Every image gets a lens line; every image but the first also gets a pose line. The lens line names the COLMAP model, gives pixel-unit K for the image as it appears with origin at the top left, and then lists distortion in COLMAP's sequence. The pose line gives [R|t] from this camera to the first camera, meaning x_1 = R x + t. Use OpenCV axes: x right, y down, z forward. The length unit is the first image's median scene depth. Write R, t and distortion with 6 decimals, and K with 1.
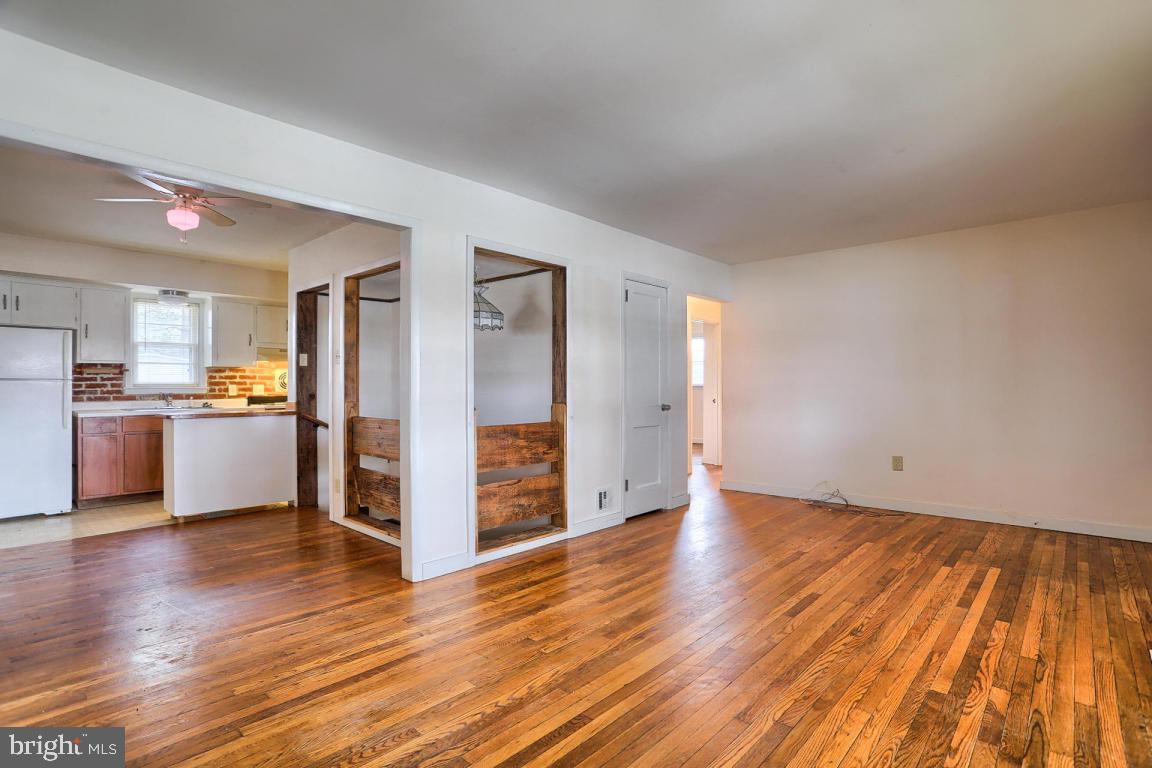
lens RADIAL K [[570.9, 0, 573.0], [0, 570.9, 390.9], [0, 0, 1]] dist [-0.071058, 0.030226]
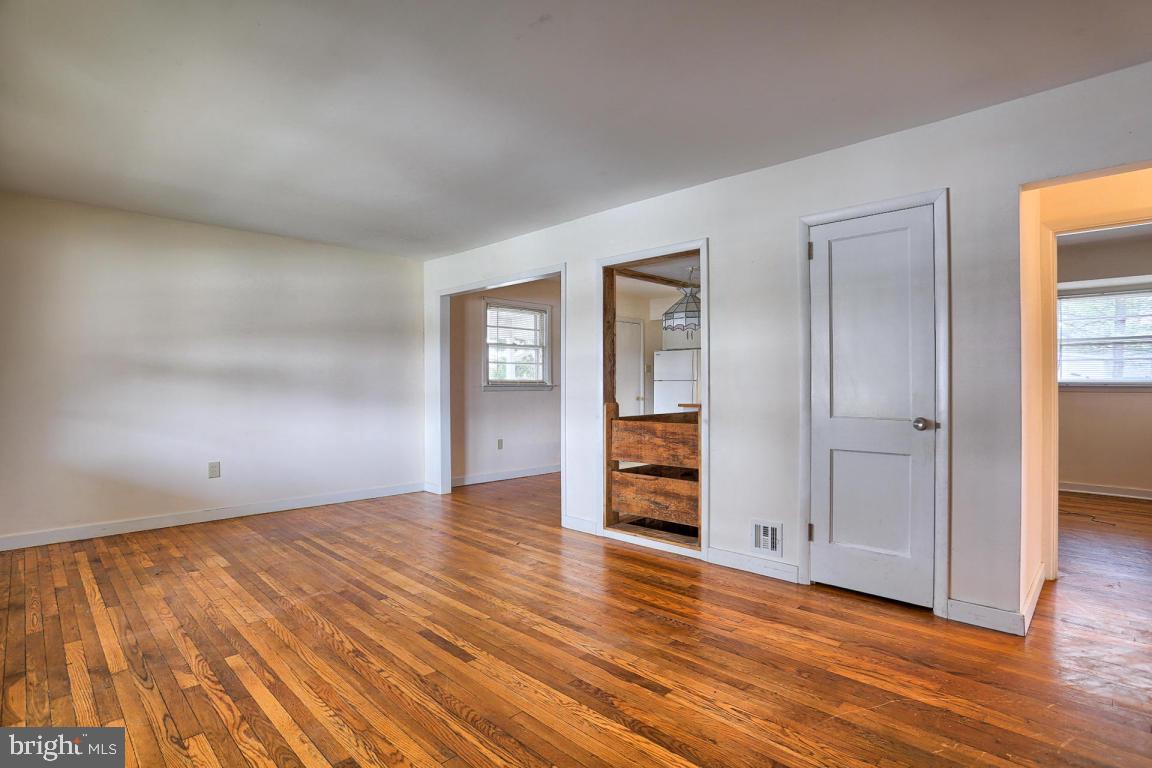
lens RADIAL K [[558.9, 0, 582.5], [0, 558.9, 383.8], [0, 0, 1]] dist [-0.066645, 0.027171]
pose [[-0.023942, -0.000703, -0.999713, 0.664009], [-0.006057, 0.999981, -0.000559, -0.006599], [0.999695, 0.006042, -0.023946, 0.658836]]
